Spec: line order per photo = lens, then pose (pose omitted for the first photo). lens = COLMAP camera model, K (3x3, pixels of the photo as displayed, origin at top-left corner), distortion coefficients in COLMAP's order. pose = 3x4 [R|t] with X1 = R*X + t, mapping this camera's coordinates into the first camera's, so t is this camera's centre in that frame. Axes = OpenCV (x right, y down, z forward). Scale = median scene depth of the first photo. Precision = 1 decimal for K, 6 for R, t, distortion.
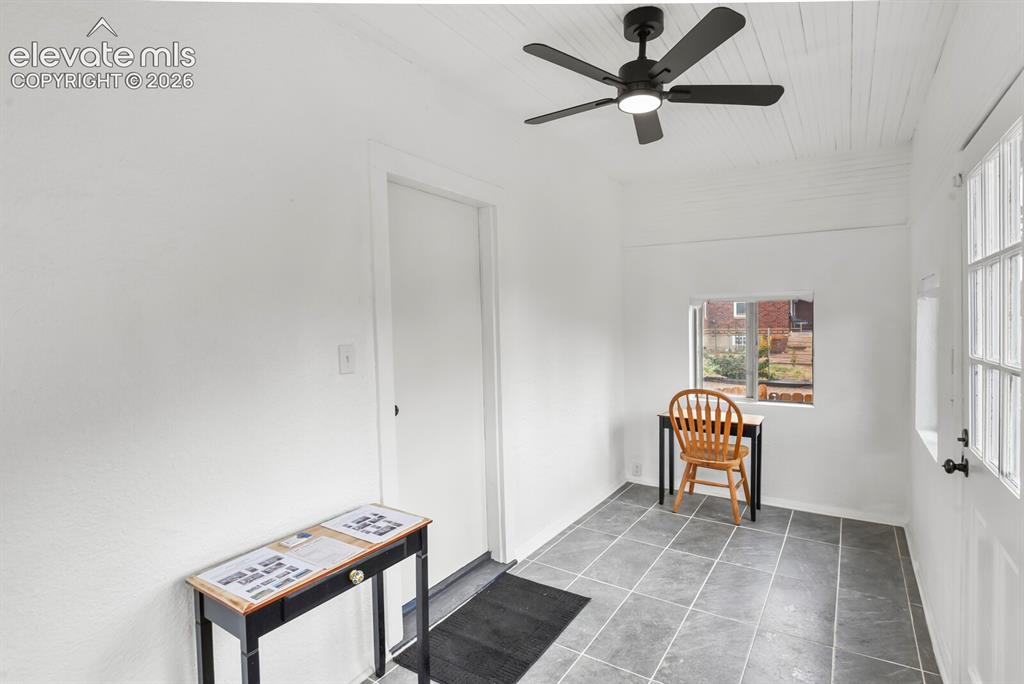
lens RADIAL K [[518.1, 0, 513.5], [0, 518.1, 341.2], [0, 0, 1]] dist [0.002870, -0.000889]
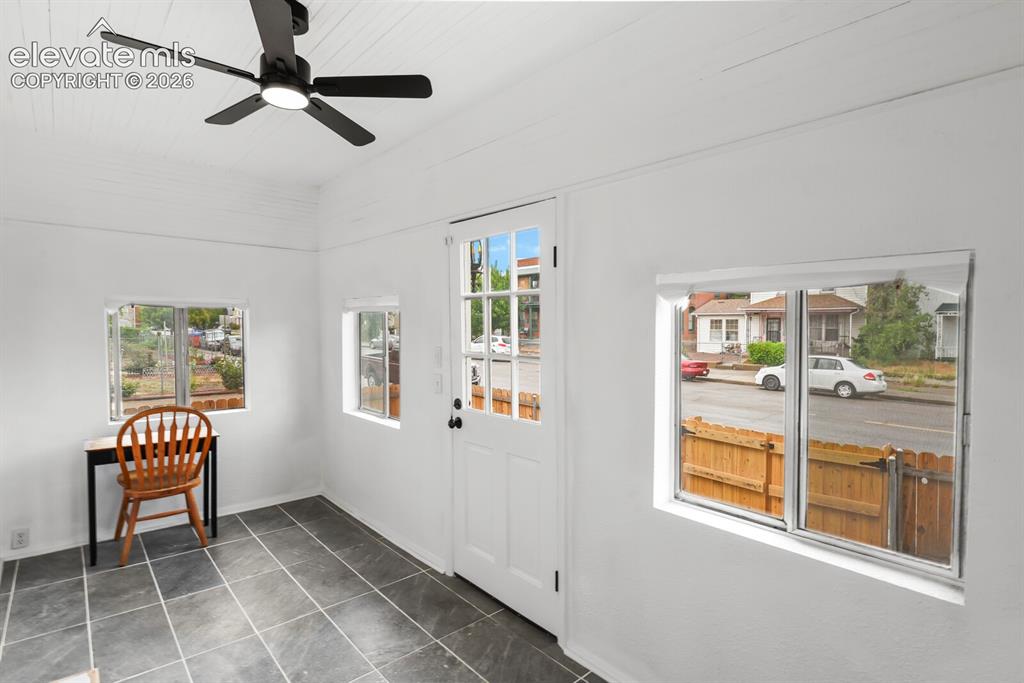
lens RADIAL K [[518.1, 0, 515.9], [0, 518.1, 337.2], [0, 0, 1]] dist [0.002870, -0.000889]
pose [[0.274583, -0.009363, 0.961518, -0.305325], [0.027874, 0.999610, 0.001774, -0.008072], [-0.961159, 0.026315, 0.274737, 0.194745]]
